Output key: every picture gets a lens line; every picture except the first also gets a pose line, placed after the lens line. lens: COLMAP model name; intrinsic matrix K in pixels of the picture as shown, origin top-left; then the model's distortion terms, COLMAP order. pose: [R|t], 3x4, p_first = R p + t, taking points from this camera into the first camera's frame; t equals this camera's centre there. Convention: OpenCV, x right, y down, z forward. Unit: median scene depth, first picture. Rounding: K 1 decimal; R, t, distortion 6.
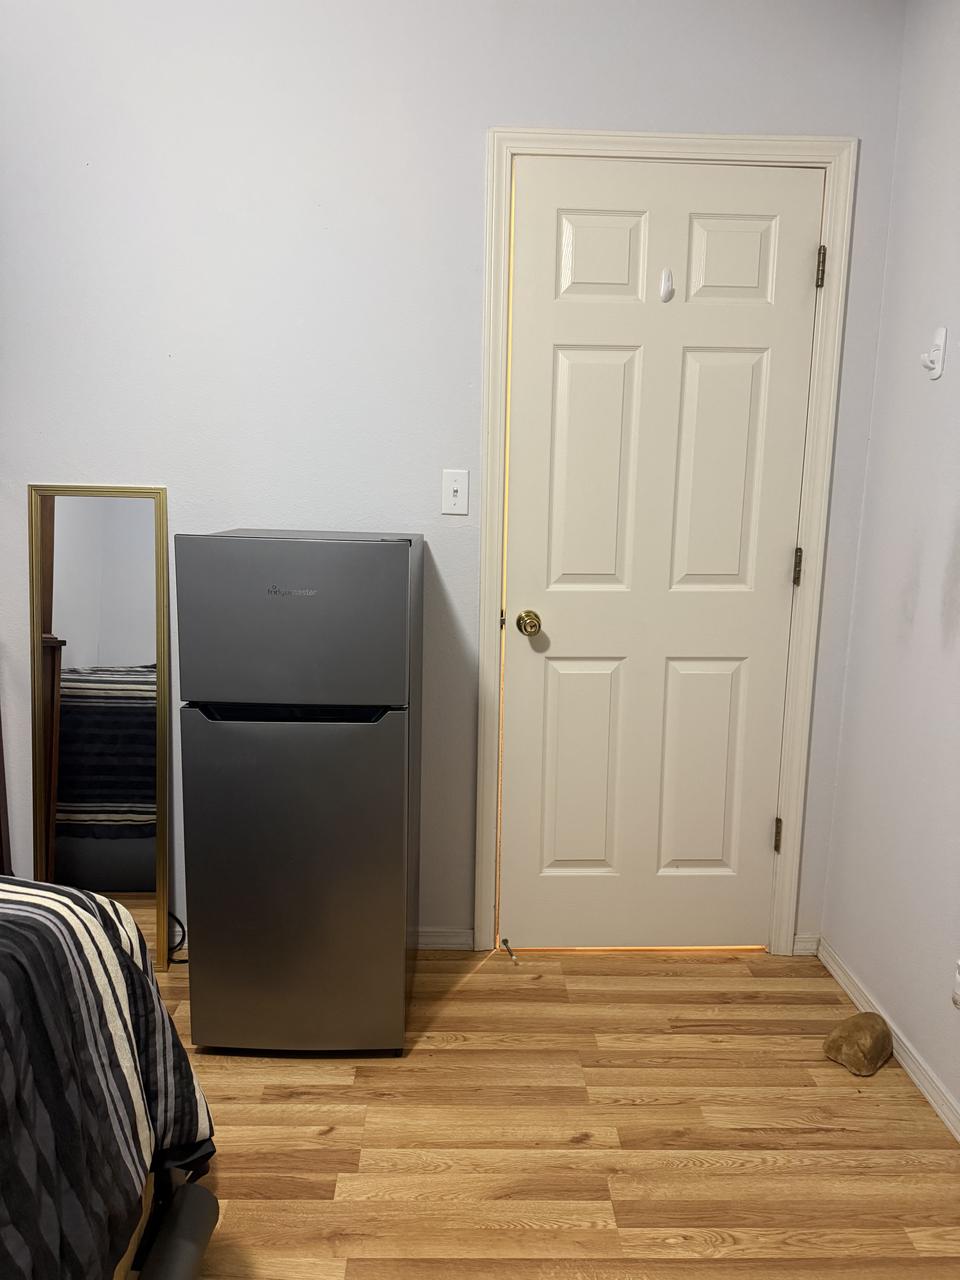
lens RADIAL K [[896.4, 0, 479.5], [0, 896.4, 640.2], [0, 0, 1]] dist [0.016421, -0.030518]
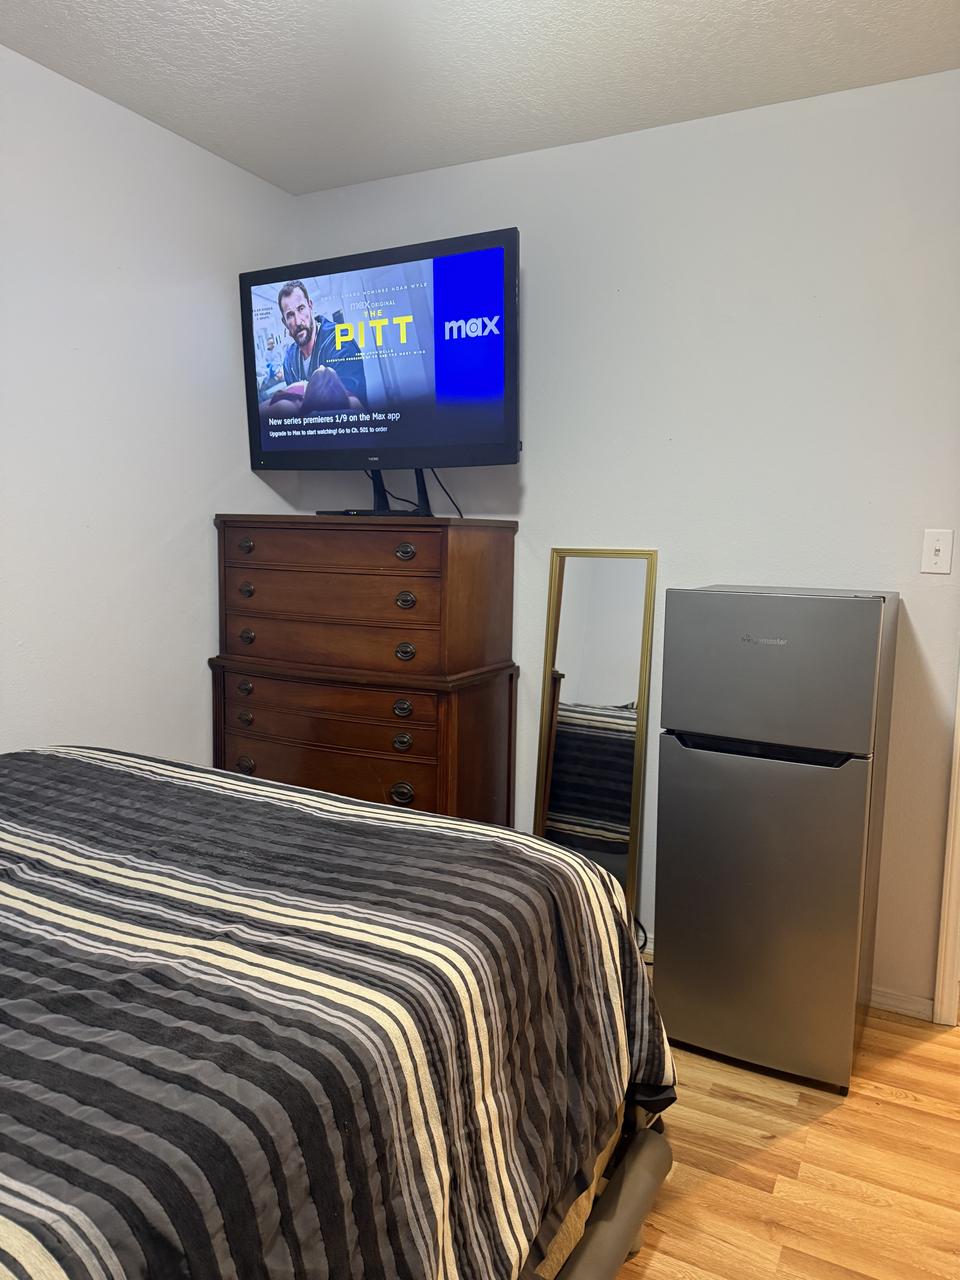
lens RADIAL K [[896.4, 0, 458.3], [0, 896.4, 635.2], [0, 0, 1]] dist [0.016421, -0.030518]
pose [[0.867654, 0.043305, -0.495278, 0.015305], [-0.076065, 0.996034, -0.046165, 0.019862], [0.491314, 0.077729, 0.867507, -0.167645]]
